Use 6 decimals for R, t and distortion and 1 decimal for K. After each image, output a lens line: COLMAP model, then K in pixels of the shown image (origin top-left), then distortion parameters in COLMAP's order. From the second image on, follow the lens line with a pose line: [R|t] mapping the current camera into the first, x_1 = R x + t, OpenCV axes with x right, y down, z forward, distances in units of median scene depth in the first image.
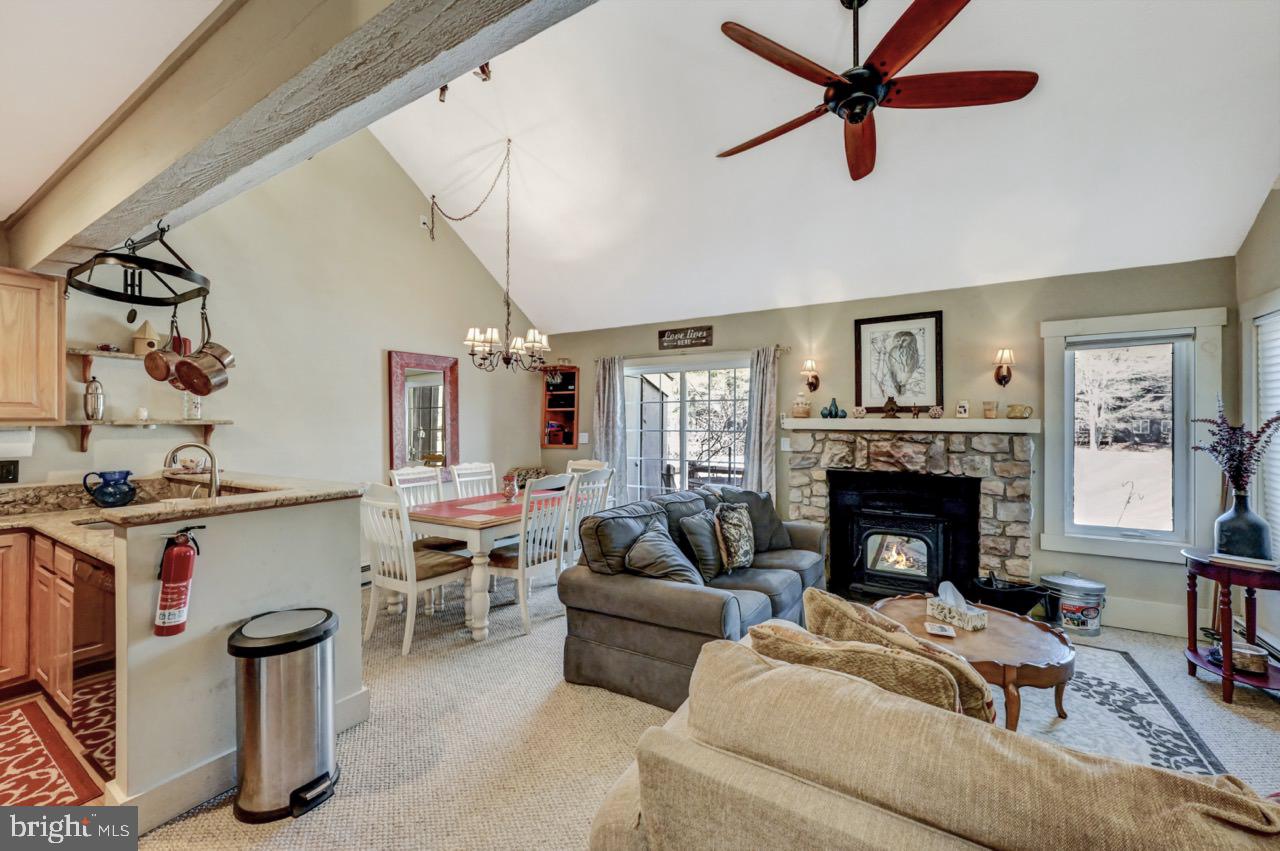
lens RADIAL K [[516.5, 0, 640.4], [0, 516.5, 419.8], [0, 0, 1]] dist [-0.000493, 0.000900]
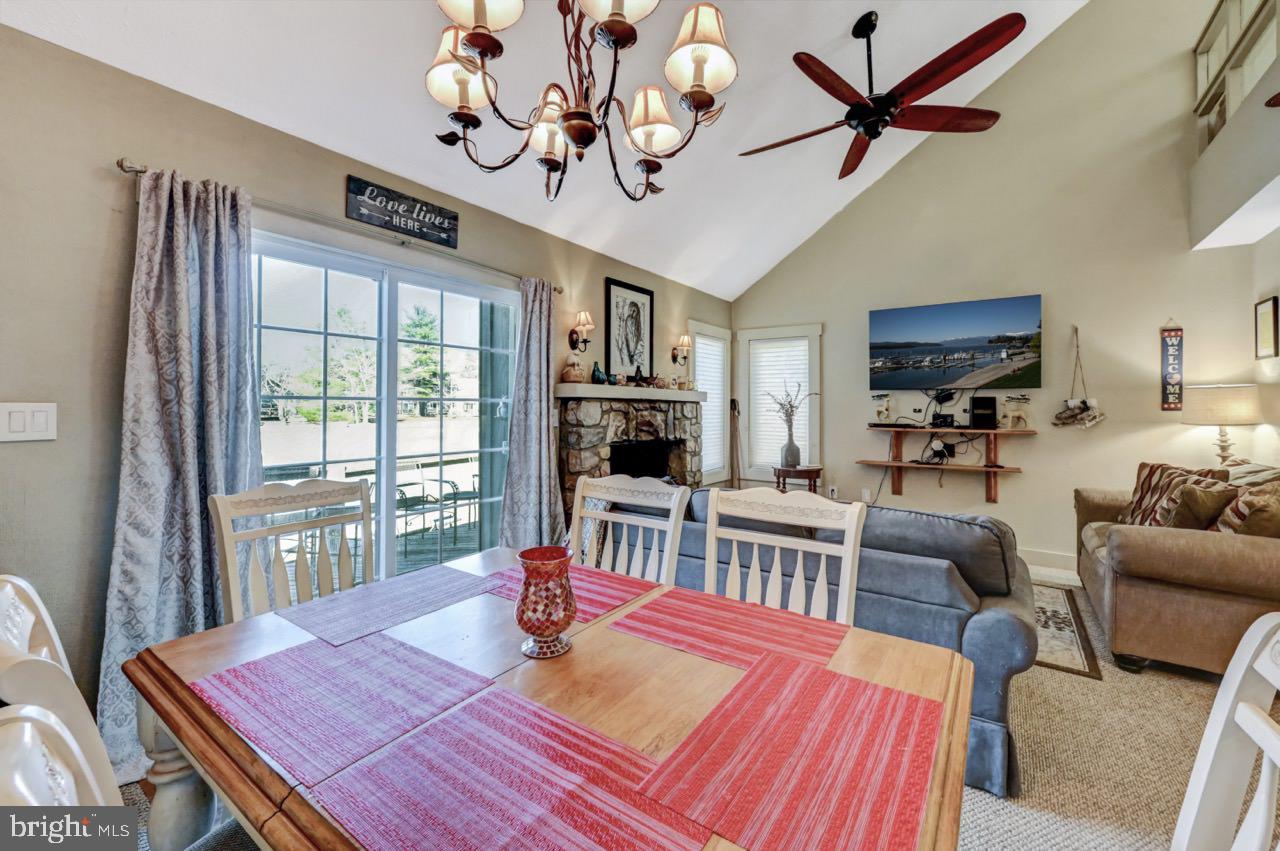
lens RADIAL K [[516.5, 0, 642.0], [0, 516.5, 402.3], [0, 0, 1]] dist [-0.000493, 0.000900]
pose [[0.069640, 0.004941, 0.997560, -0.532279], [-0.016053, 0.999864, -0.003832, 0.030713], [-0.997443, -0.015747, 0.069710, 0.962713]]
